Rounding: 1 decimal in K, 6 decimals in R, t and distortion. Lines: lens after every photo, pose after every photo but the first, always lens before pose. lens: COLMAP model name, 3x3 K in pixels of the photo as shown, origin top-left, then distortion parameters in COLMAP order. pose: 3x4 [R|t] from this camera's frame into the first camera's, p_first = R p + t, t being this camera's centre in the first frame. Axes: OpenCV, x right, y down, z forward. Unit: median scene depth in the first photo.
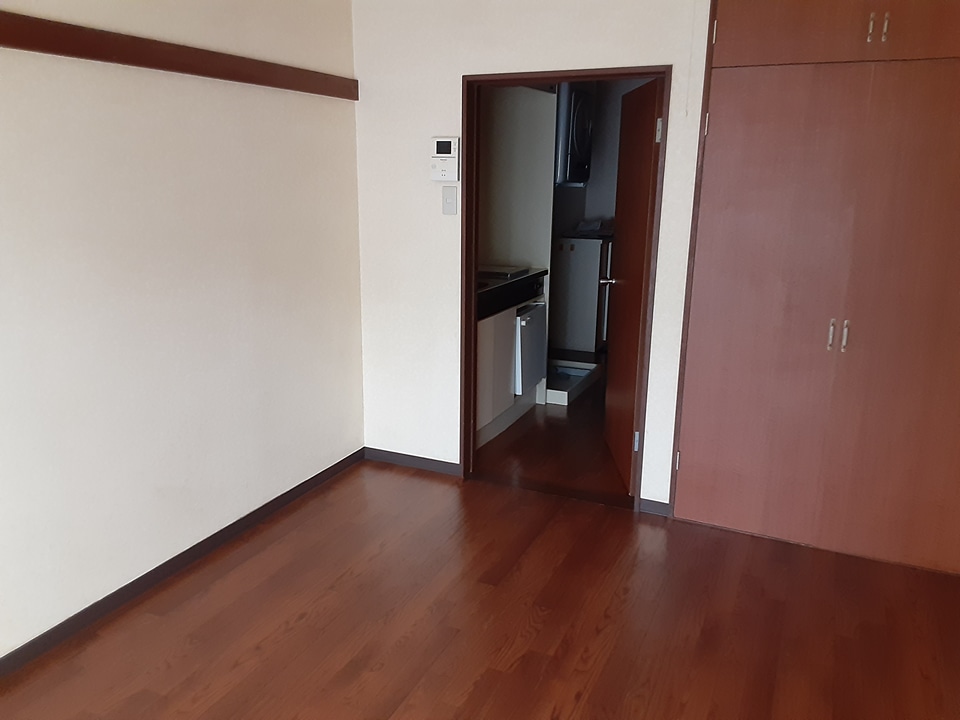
lens RADIAL K [[772.1, 0, 474.9], [0, 772.1, 365.3], [0, 0, 1]] dist [0.050723, -0.019794]
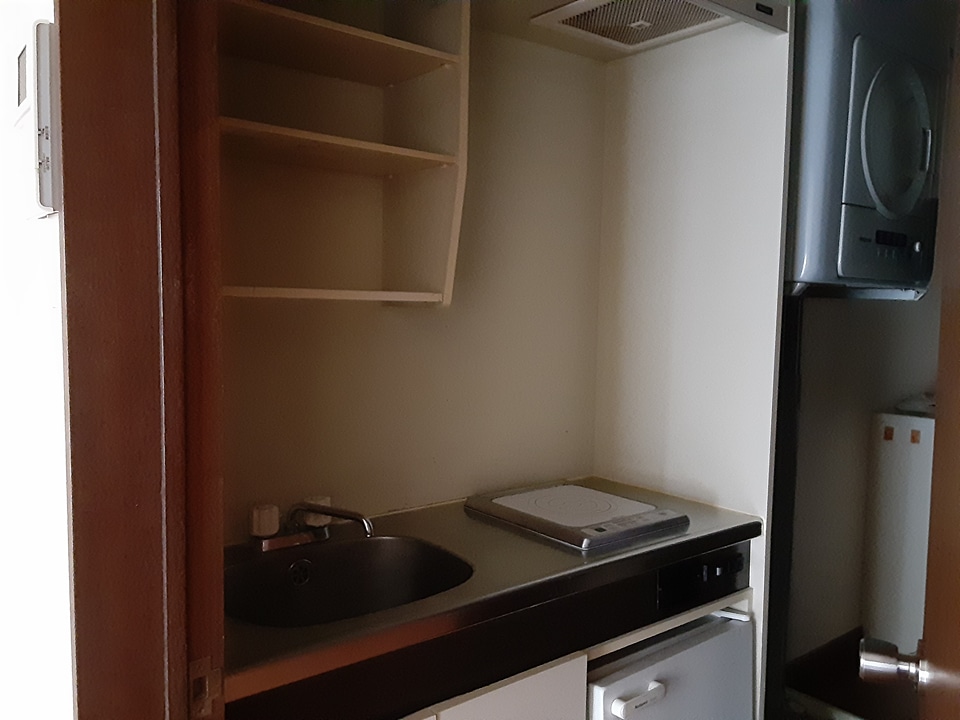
lens RADIAL K [[772.1, 0, 488.8], [0, 772.1, 367.0], [0, 0, 1]] dist [0.050723, -0.019794]
pose [[0.887937, 0.037281, -0.458451, 0.144535], [-0.117521, 0.982016, -0.147759, -0.126845], [0.444698, 0.185079, 0.876350, 0.625032]]
